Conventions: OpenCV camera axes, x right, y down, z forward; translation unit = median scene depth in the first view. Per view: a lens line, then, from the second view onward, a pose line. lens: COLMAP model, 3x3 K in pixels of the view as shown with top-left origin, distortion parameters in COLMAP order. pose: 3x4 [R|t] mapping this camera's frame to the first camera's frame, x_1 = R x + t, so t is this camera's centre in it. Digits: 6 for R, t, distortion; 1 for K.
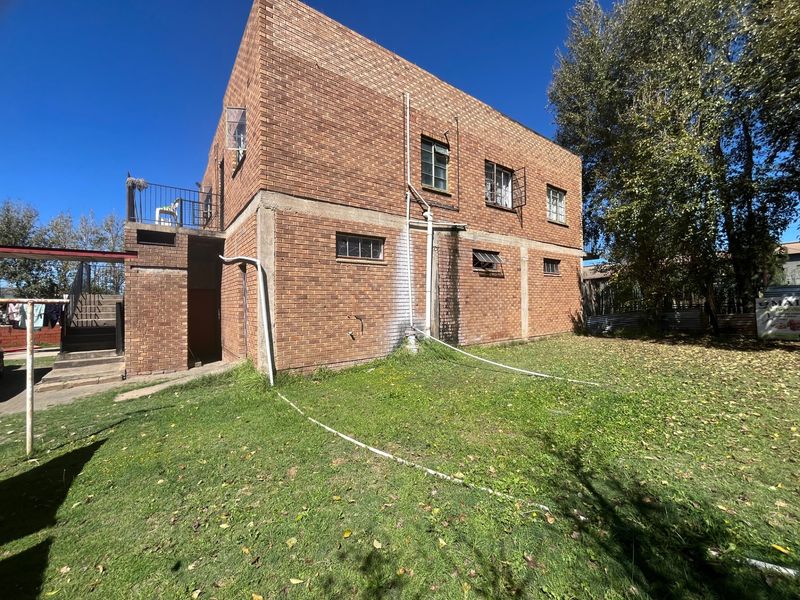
lens RADIAL K [[325.8, 0, 400.2], [0, 325.8, 299.2], [0, 0, 1]] dist [0.001233, -0.000336]
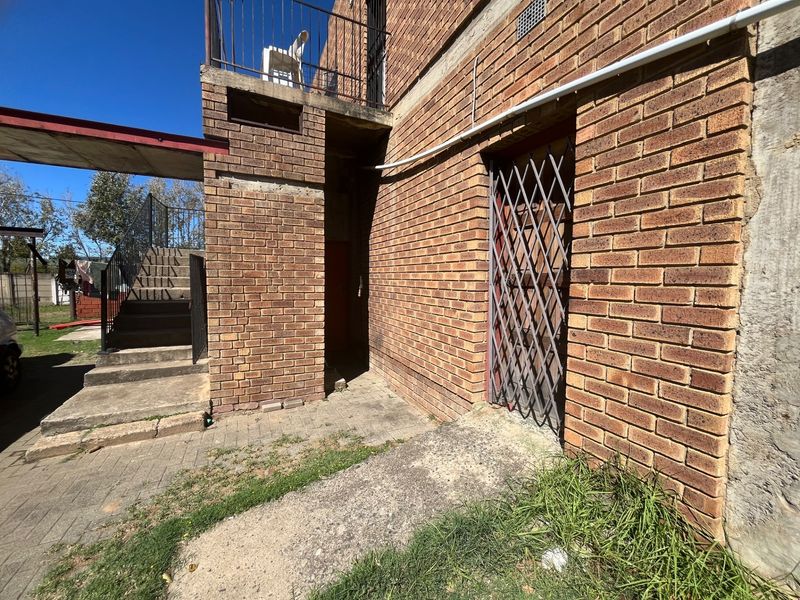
lens RADIAL K [[325.8, 0, 400.9], [0, 325.8, 298.1], [0, 0, 1]] dist [0.001233, -0.000336]
pose [[0.983258, 0.035598, -0.178710, -0.467945], [-0.022280, 0.996860, 0.075984, 0.028621], [0.180854, -0.070730, 0.980963, 0.567004]]
